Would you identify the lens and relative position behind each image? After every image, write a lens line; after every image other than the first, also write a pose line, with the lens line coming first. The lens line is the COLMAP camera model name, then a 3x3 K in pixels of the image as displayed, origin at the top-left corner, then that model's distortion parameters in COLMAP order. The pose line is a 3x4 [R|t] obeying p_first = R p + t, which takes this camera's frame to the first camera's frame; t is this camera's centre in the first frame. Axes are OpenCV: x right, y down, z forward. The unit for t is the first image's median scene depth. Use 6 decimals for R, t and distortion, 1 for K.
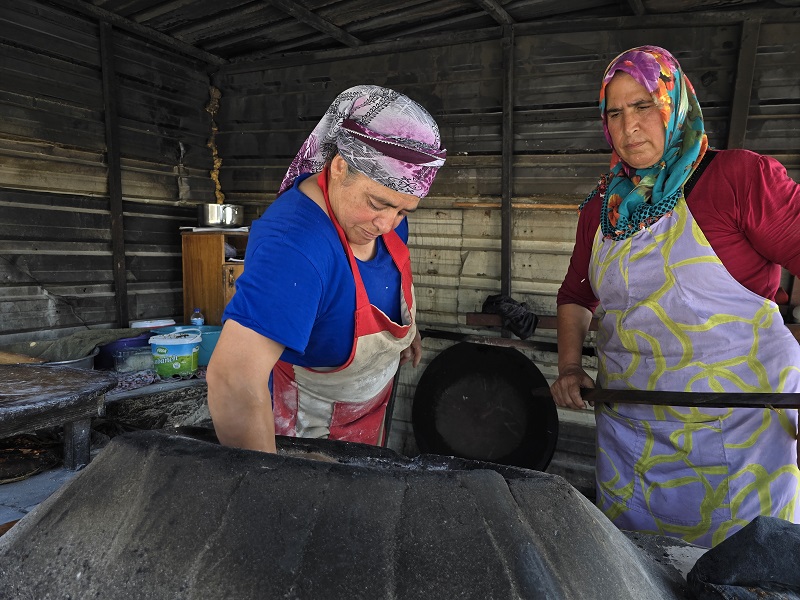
lens RADIAL K [[540.6, 0, 404.0], [0, 540.6, 299.5], [0, 0, 1]] dist [0.057835, -0.051472]
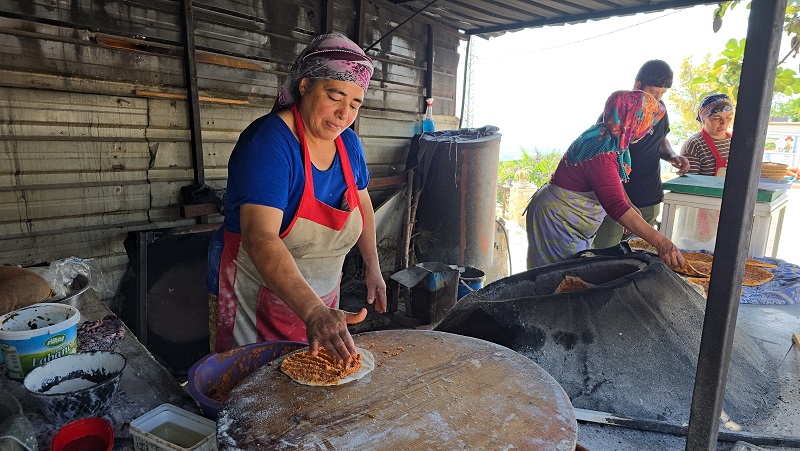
lens RADIAL K [[535.1, 0, 402.5], [0, 535.1, 231.3], [0, 0, 1]] dist [0.053074, -0.056545]
pose [[0.271156, -0.202988, 0.940888, -0.687538], [0.067725, 0.979111, 0.191716, -0.087811], [-0.960150, 0.011737, 0.279240, 0.303538]]
